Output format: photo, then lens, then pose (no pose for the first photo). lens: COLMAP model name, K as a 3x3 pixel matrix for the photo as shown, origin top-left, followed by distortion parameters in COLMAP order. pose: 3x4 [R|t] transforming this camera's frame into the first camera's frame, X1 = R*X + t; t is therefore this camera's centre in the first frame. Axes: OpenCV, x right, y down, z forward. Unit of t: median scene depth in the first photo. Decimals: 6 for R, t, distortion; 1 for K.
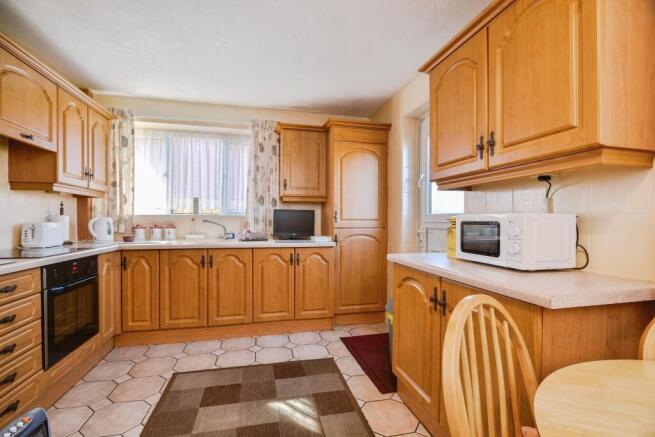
lens RADIAL K [[299.5, 0, 334.8], [0, 299.5, 220.4], [0, 0, 1]] dist [-0.013079, -0.000513]
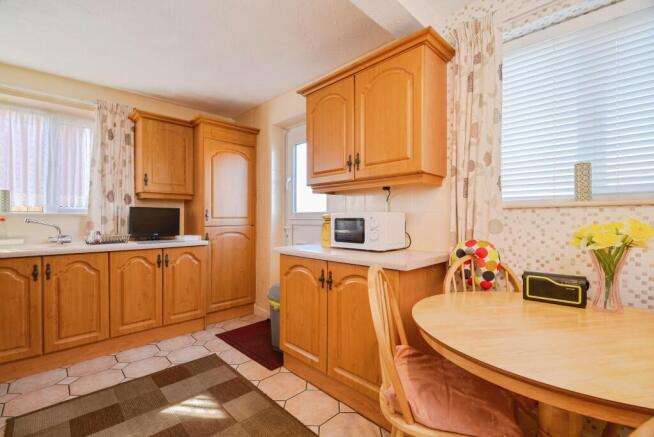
lens RADIAL K [[299.0, 0, 334.3], [0, 299.0, 220.4], [0, 0, 1]] dist [-0.013079, -0.000513]
pose [[0.845819, -0.012185, 0.533330, -0.182078], [0.008911, 0.999922, 0.008714, 0.000668], [-0.533395, -0.002618, 0.845862, -0.068104]]
